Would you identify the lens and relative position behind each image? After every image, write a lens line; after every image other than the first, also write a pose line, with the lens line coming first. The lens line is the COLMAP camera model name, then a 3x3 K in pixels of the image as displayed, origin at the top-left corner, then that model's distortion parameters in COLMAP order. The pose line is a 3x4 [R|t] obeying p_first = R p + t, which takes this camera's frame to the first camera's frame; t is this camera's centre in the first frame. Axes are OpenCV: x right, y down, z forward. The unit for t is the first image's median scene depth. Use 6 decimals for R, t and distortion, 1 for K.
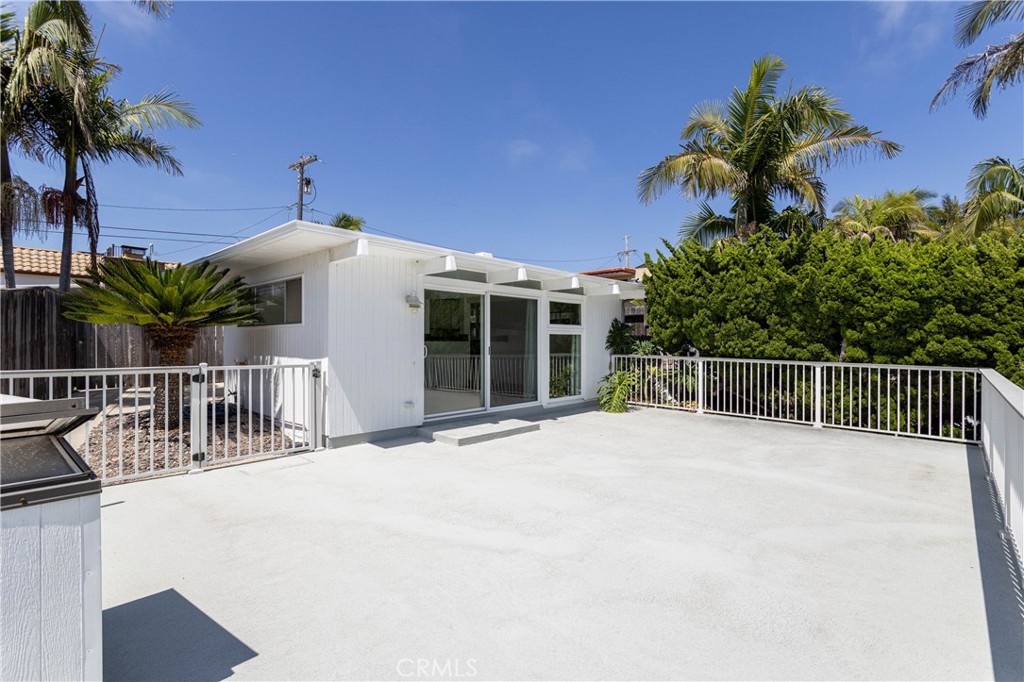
lens RADIAL K [[485.8, 0, 507.8], [0, 485.8, 343.7], [0, 0, 1]] dist [-0.000569, 0.001011]
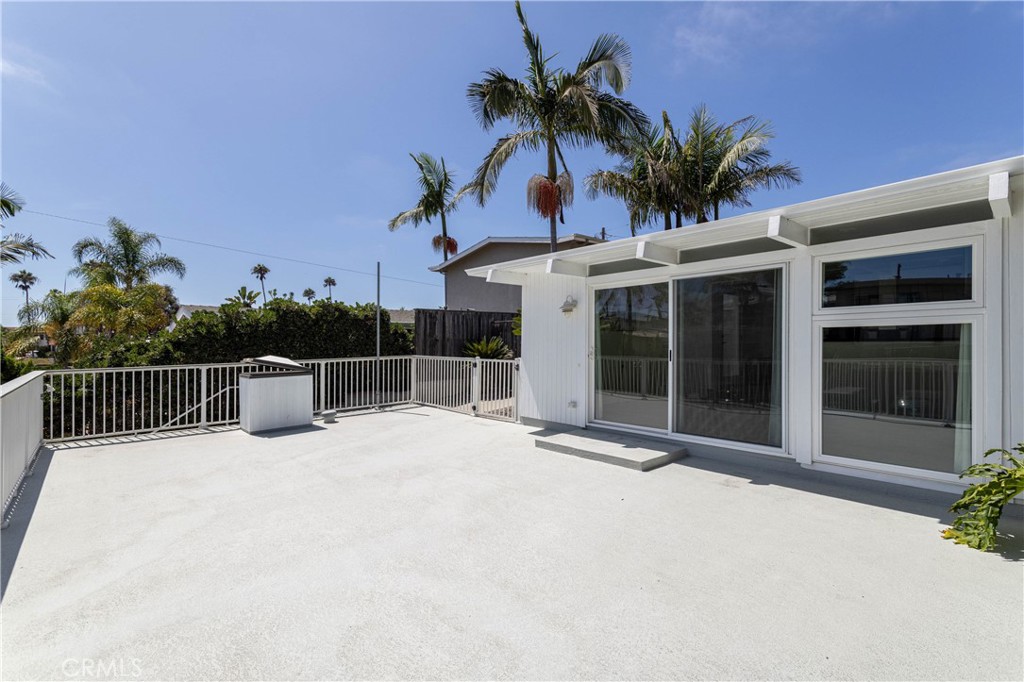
lens RADIAL K [[485.8, 0, 507.8], [0, 485.8, 343.7], [0, 0, 1]] dist [-0.000569, 0.001011]
pose [[-0.112880, -0.005886, -0.993591, 0.686219], [-0.000376, 0.999983, -0.005881, -0.000097], [0.993609, -0.000290, -0.112880, 0.787794]]
